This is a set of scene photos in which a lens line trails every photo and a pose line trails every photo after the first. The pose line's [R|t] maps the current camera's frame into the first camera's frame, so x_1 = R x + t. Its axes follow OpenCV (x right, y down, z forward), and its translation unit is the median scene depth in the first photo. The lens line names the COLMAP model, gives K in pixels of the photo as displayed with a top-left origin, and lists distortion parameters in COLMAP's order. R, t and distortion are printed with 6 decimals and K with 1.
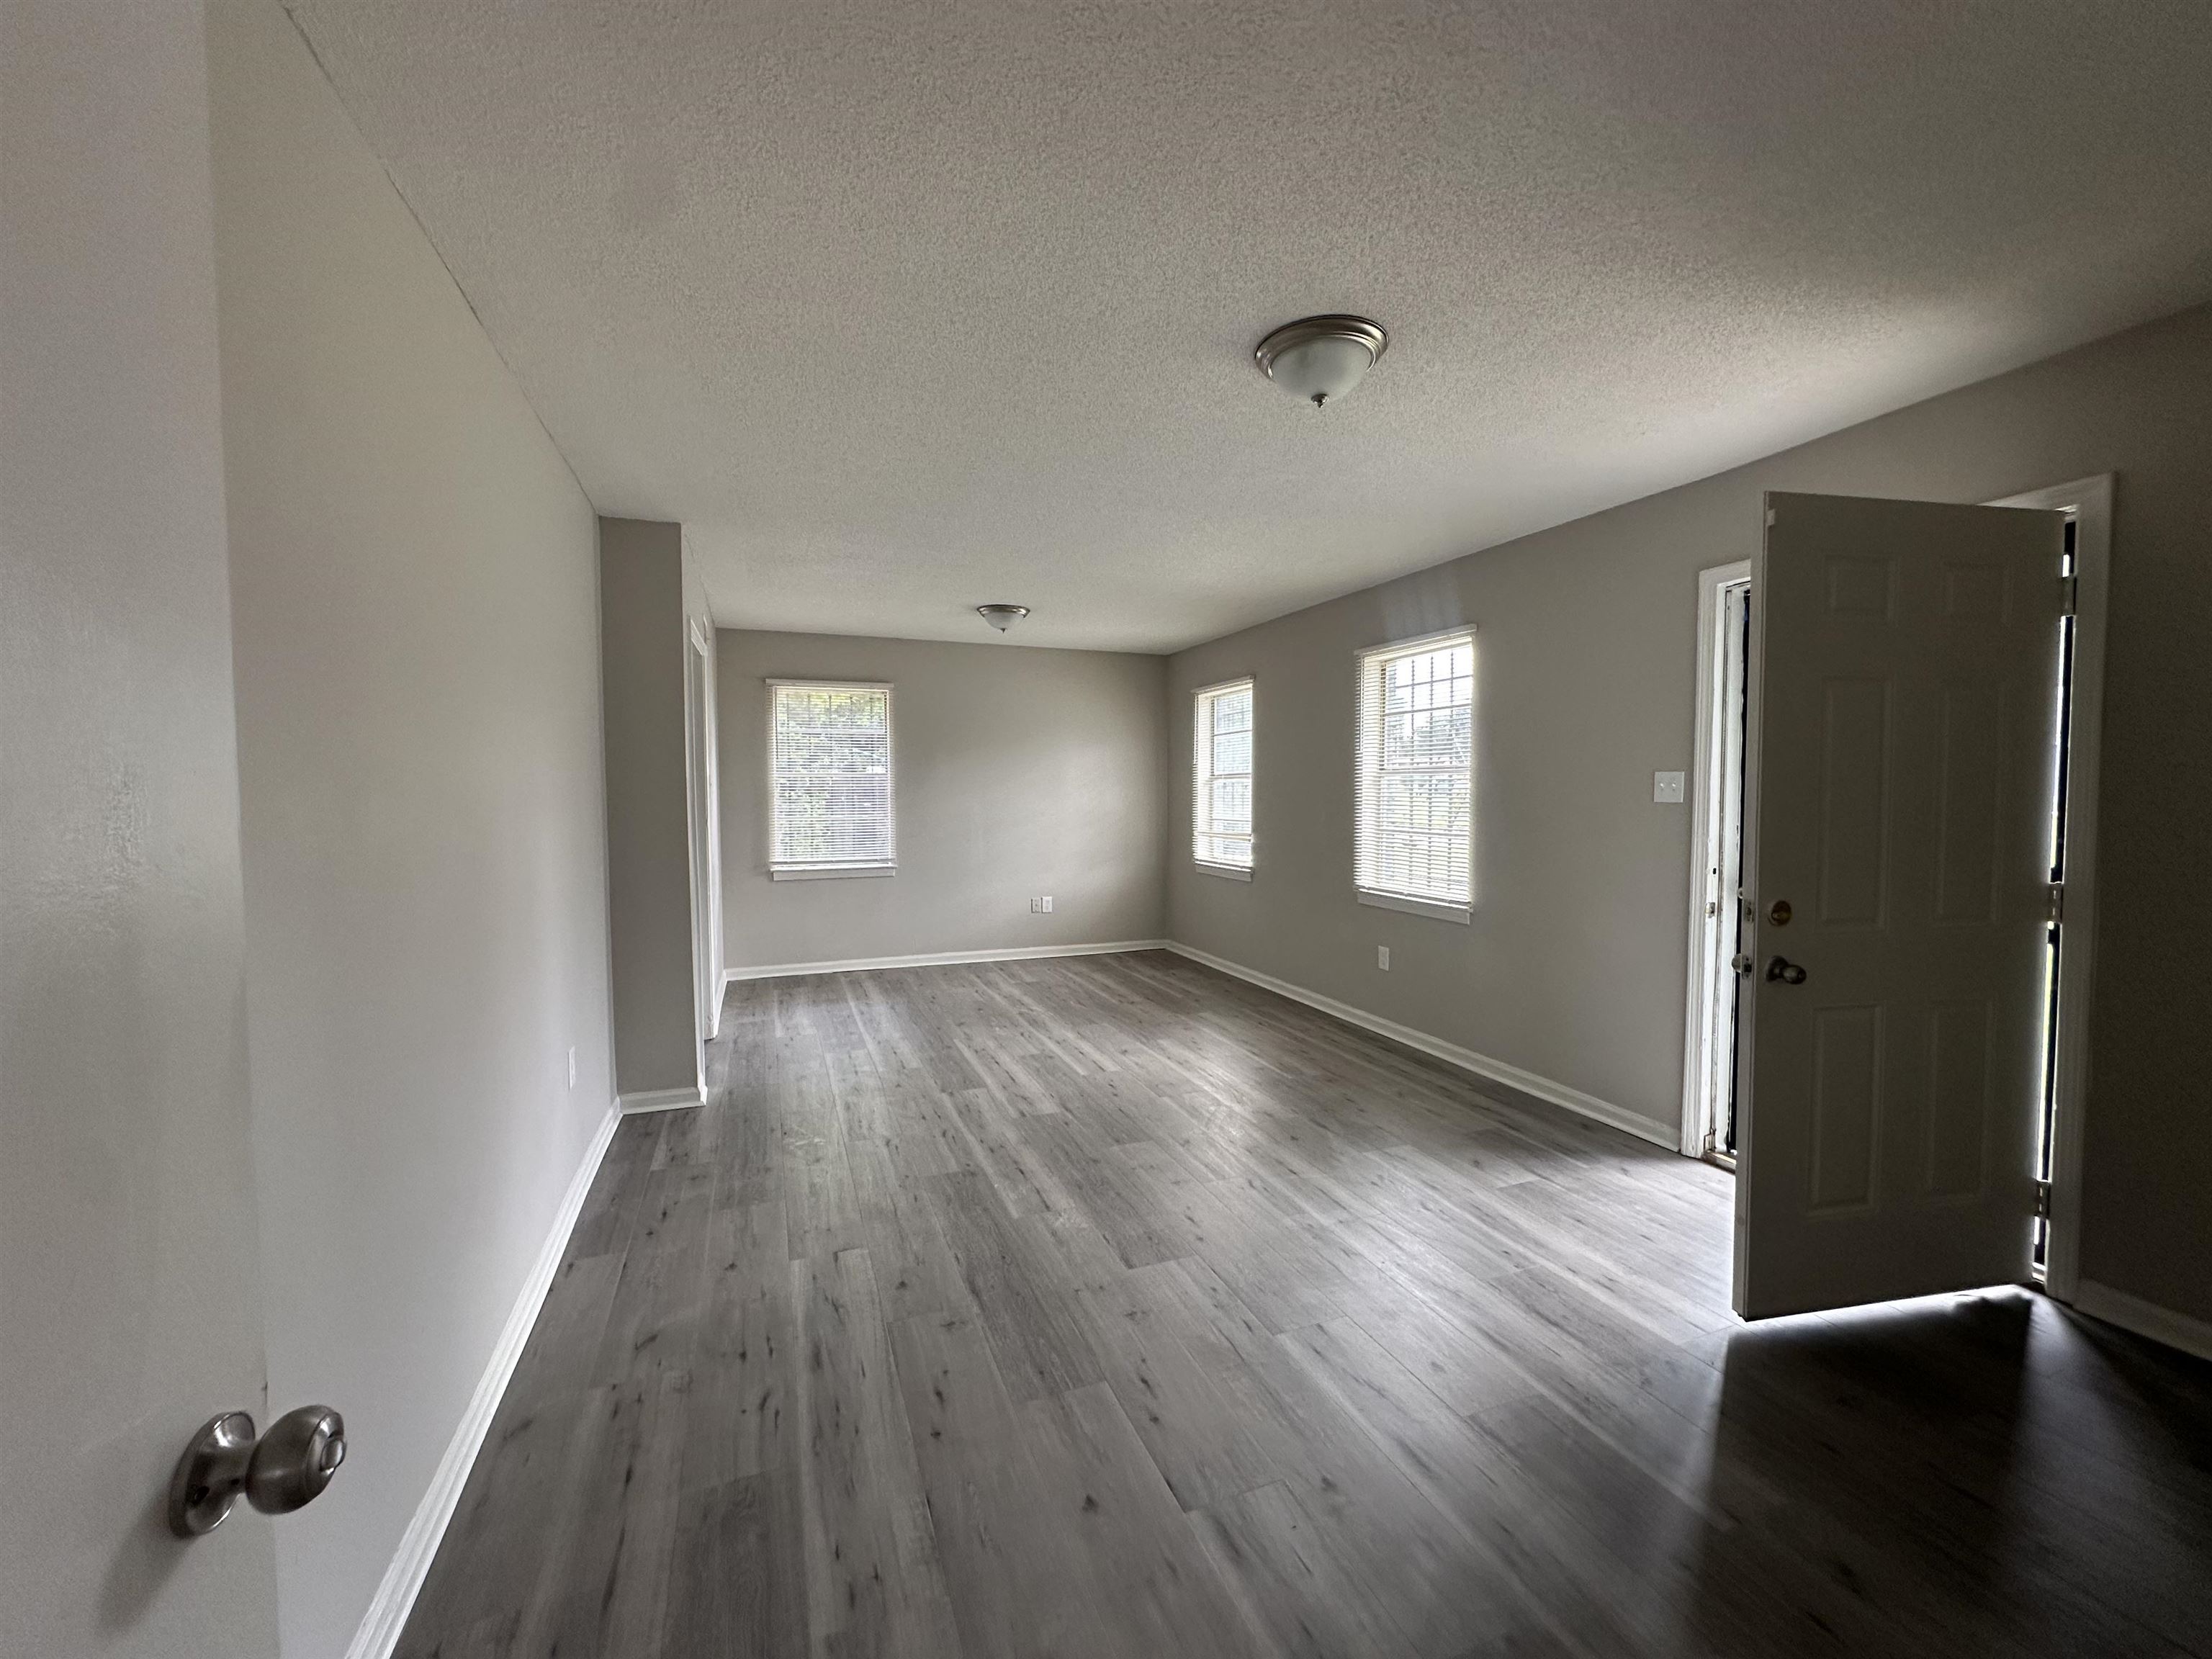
lens RADIAL K [[887.6, 0, 1111.1], [0, 887.6, 825.9], [0, 0, 1]] dist [-0.006109, 0.001065]
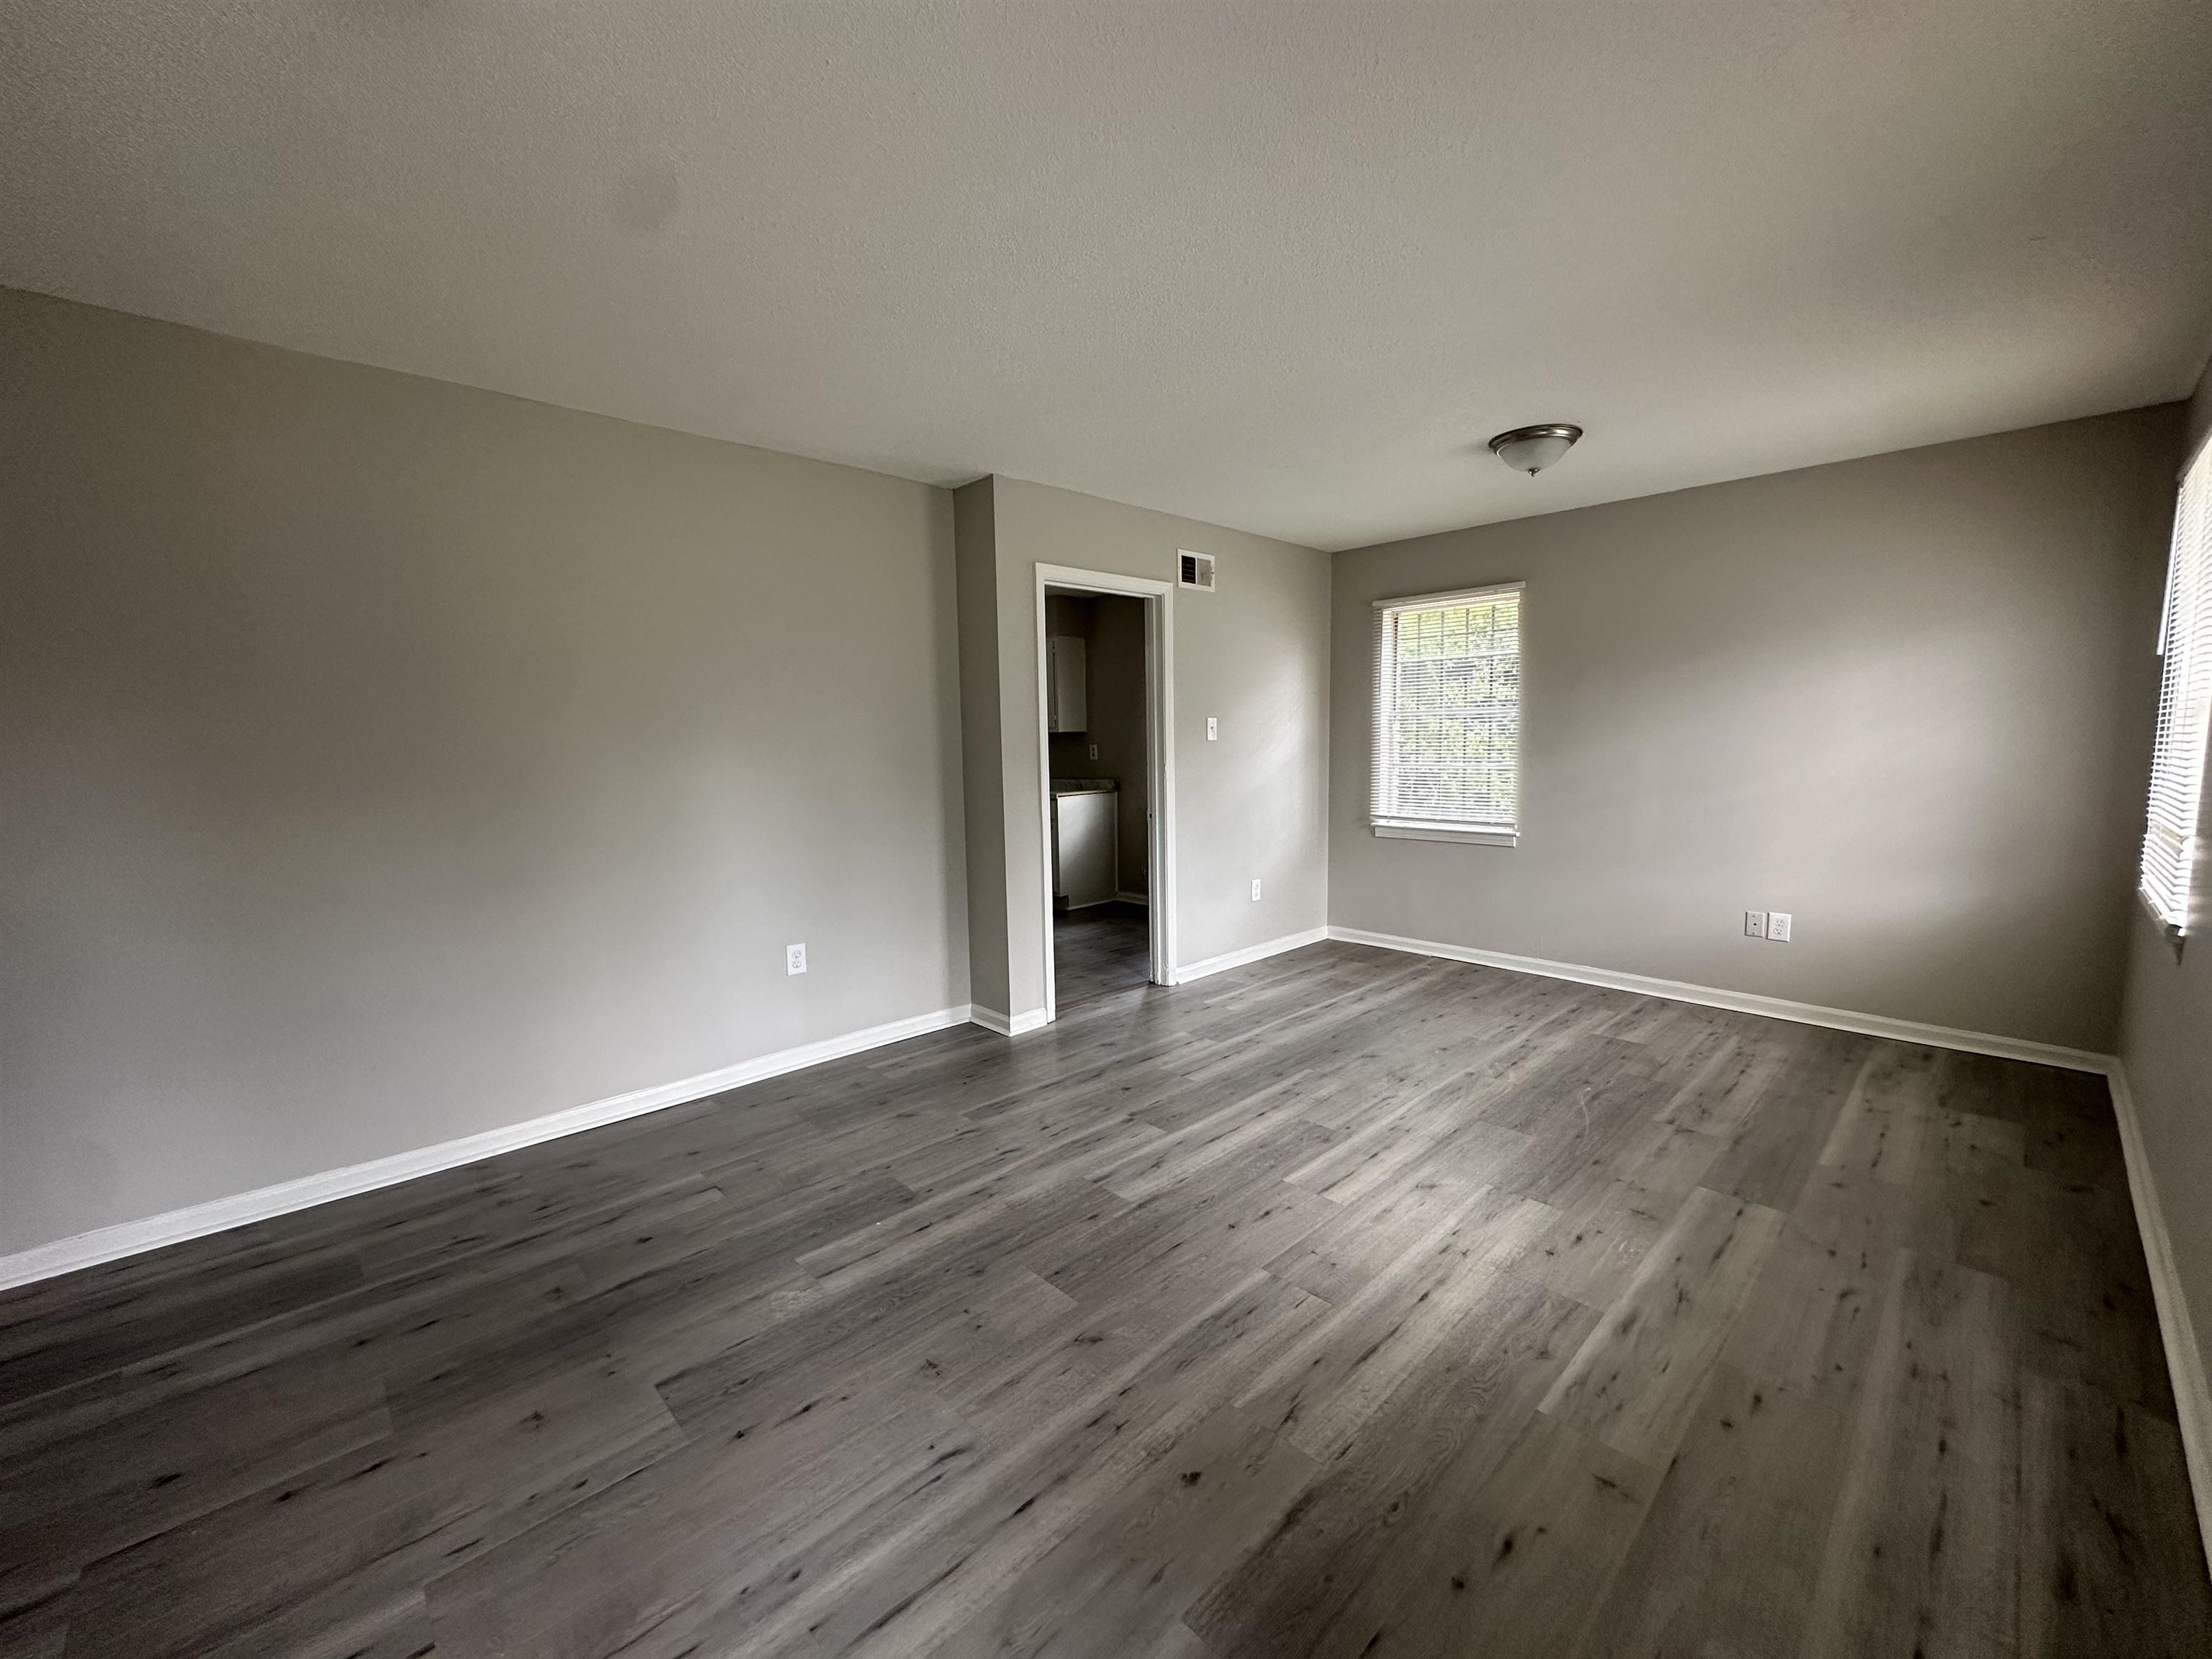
lens RADIAL K [[887.6, 0, 1111.1], [0, 887.6, 825.9], [0, 0, 1]] dist [-0.006109, 0.001065]
pose [[0.380046, 0.087974, -0.920775, 0.472456], [-0.027125, 0.996099, 0.083975, -0.021736], [0.924570, -0.006938, 0.380949, 0.630658]]
